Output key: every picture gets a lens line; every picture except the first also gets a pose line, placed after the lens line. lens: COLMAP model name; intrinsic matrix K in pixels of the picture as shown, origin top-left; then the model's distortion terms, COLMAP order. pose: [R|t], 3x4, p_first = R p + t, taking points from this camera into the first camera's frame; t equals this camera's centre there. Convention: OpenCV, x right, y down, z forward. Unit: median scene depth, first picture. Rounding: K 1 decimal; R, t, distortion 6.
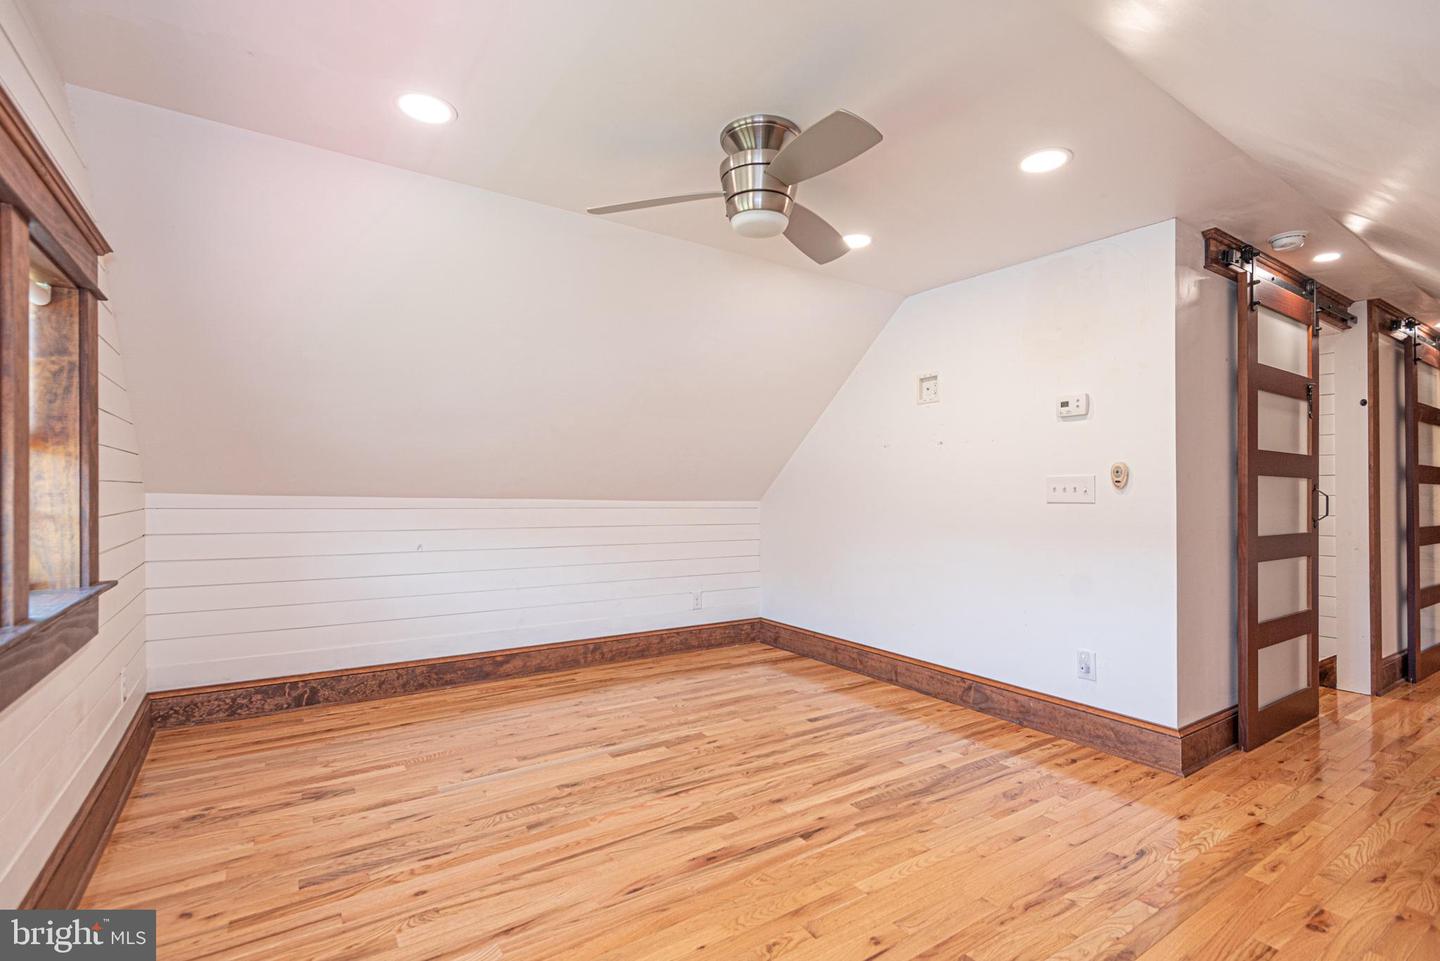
lens RADIAL K [[665.1, 0, 719.1], [0, 665.1, 482.2], [0, 0, 1]] dist [0.015544, -0.007541]
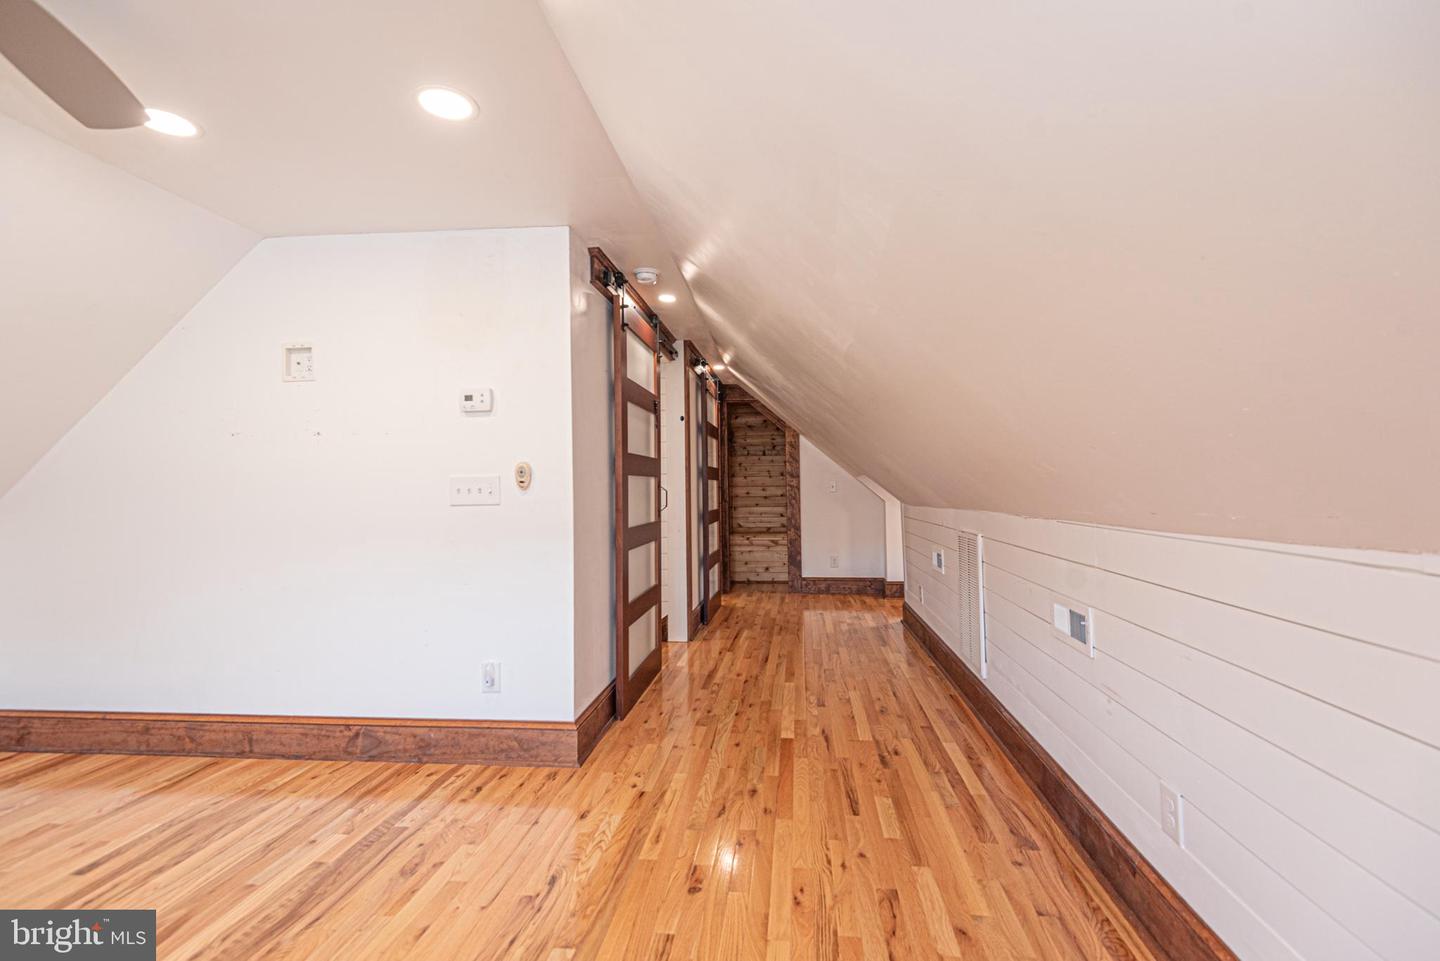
lens RADIAL K [[665.1, 0, 734.0], [0, 665.1, 472.0], [0, 0, 1]] dist [0.015544, -0.007541]
pose [[0.643602, 0.001195, 0.765359, 0.049975], [0.006535, 0.999954, -0.007057, -0.006077], [-0.765332, 0.009544, 0.643565, 0.128840]]
